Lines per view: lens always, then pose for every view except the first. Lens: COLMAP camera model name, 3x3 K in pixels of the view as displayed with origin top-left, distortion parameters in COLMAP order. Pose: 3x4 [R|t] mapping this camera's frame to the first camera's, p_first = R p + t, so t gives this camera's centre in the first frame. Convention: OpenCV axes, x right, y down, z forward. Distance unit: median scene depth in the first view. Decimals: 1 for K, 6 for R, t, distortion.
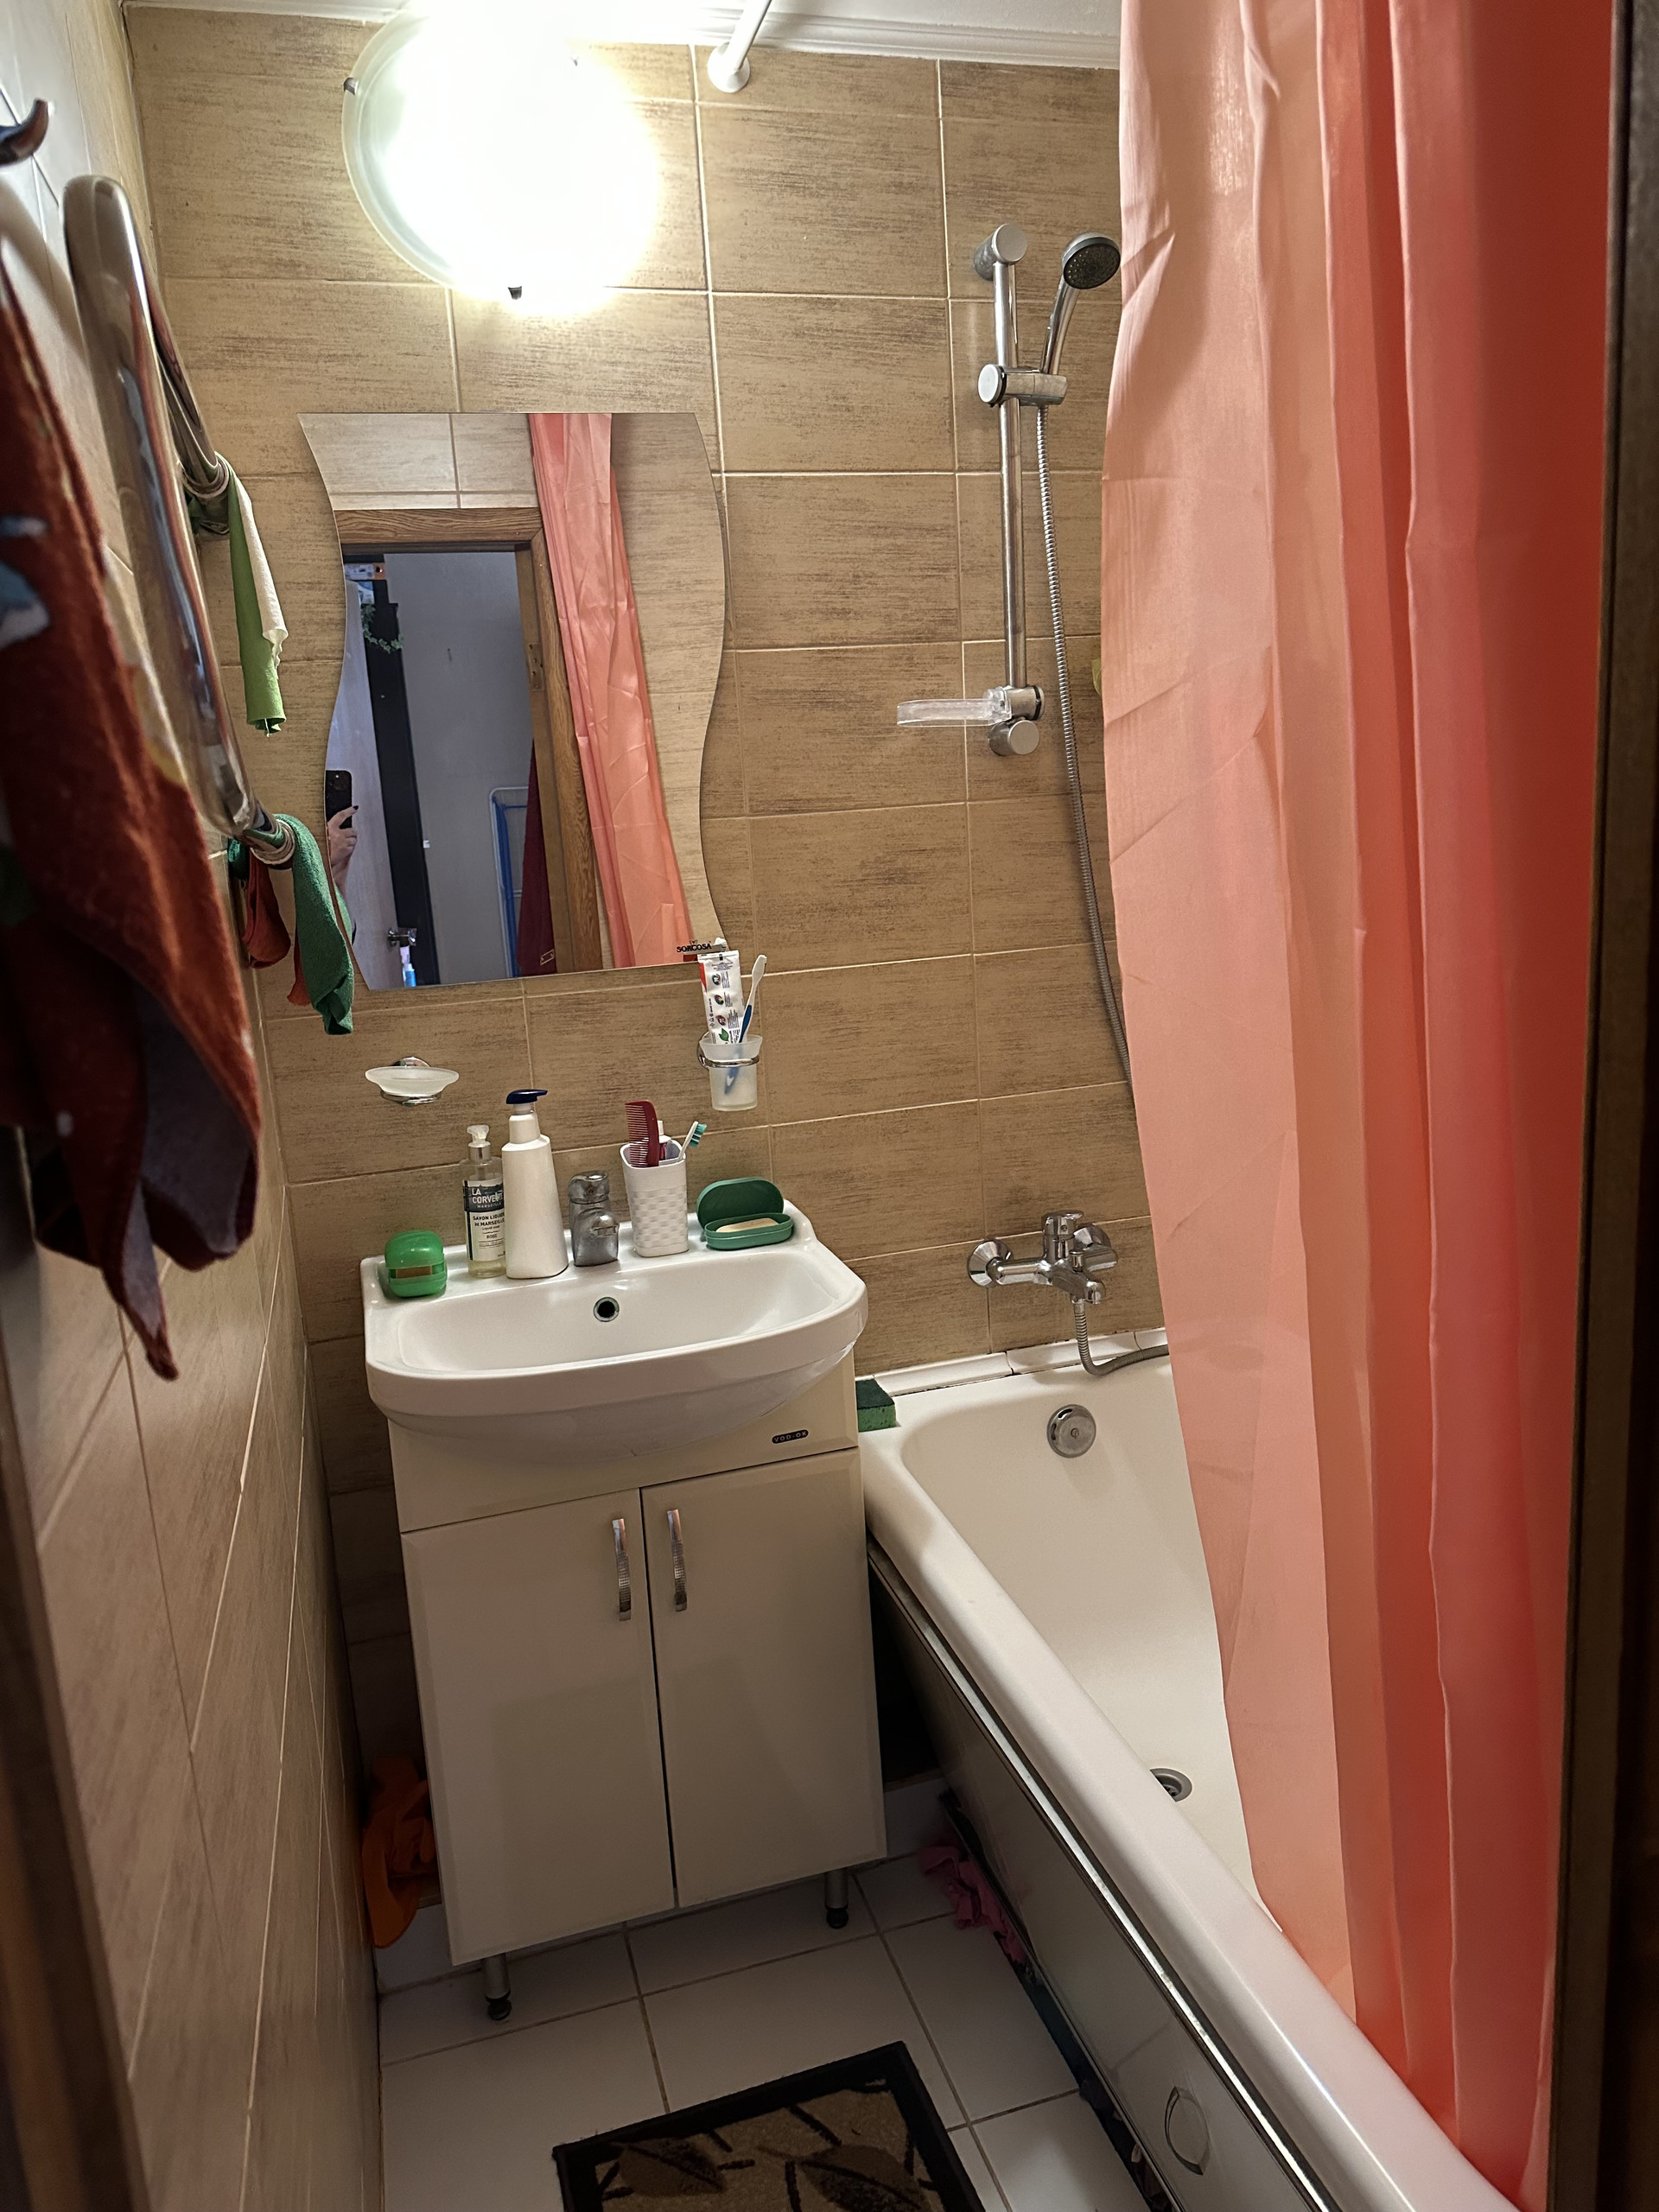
lens RADIAL K [[1549.2, 0, 814.4], [0, 1549.2, 1085.6], [0, 0, 1]] dist [0.149564, -0.250938]
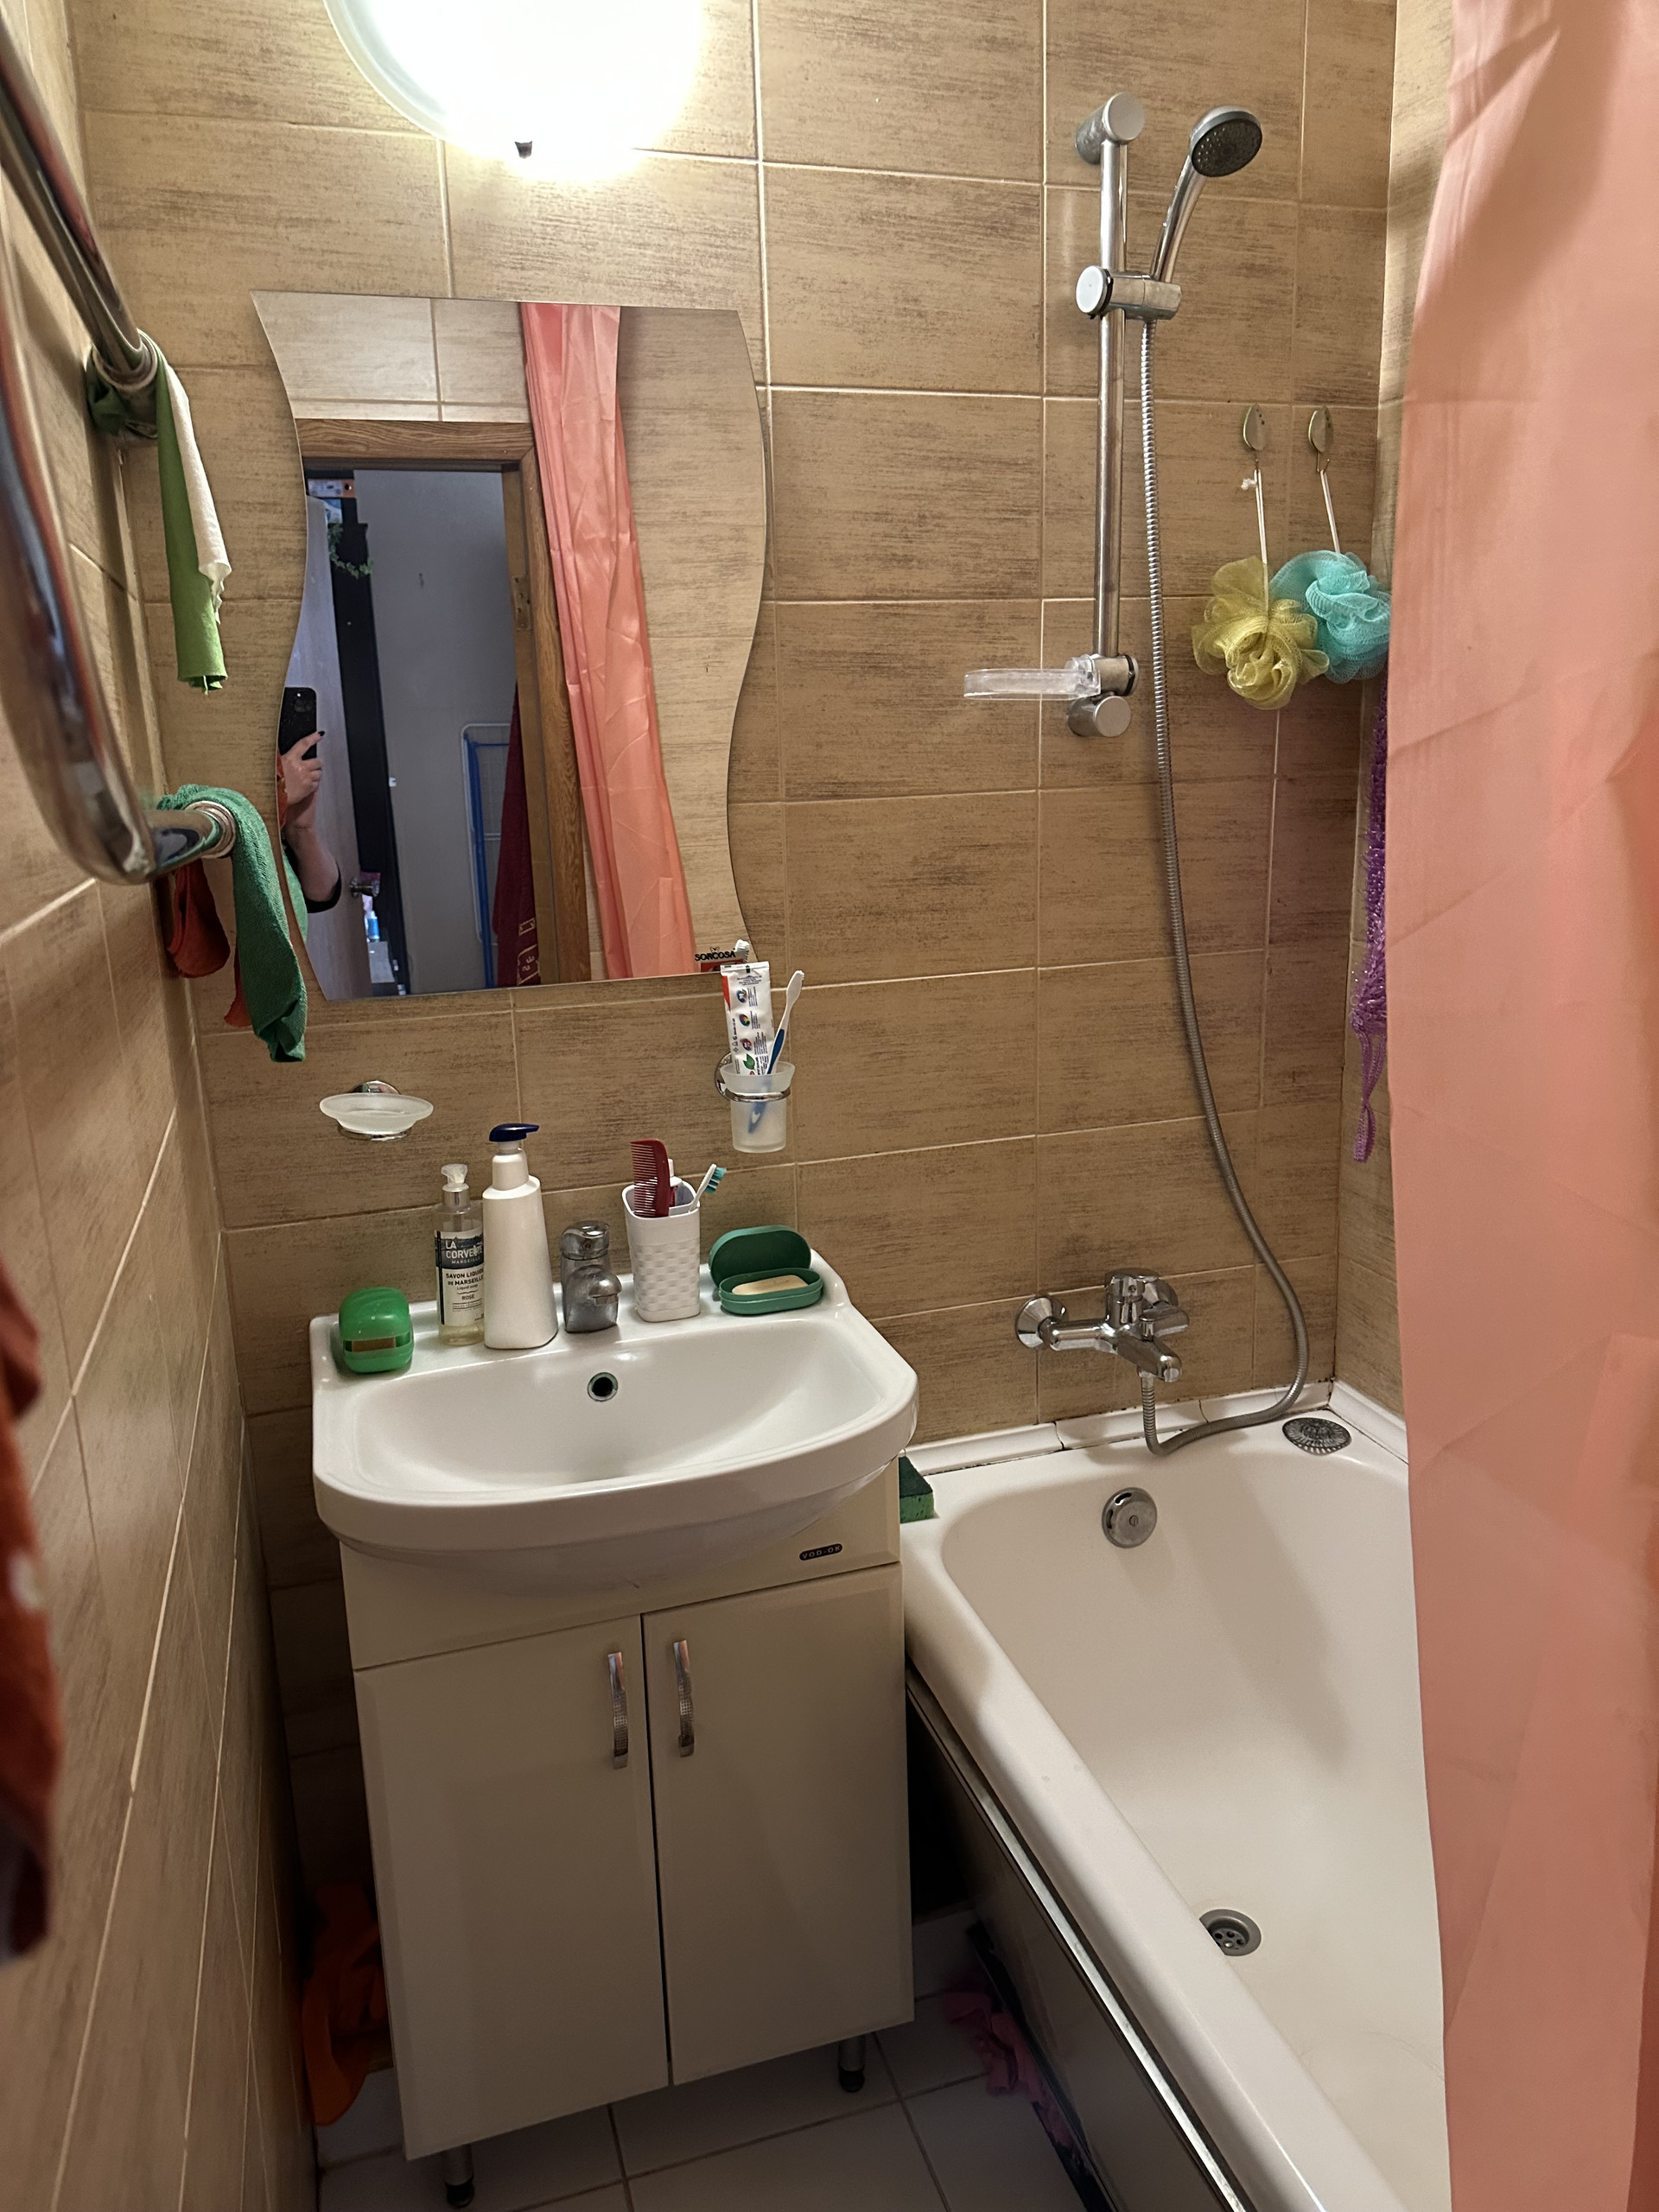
lens RADIAL K [[1611.7, 0, 829.5], [0, 1611.7, 1106.0], [0, 0, 1]] dist [0.100244, -0.133119]
pose [[0.999351, 0.027608, 0.023136, -0.034415], [-0.028446, 0.998922, 0.036683, -0.042324], [-0.022098, -0.037318, 0.999059, 0.123854]]
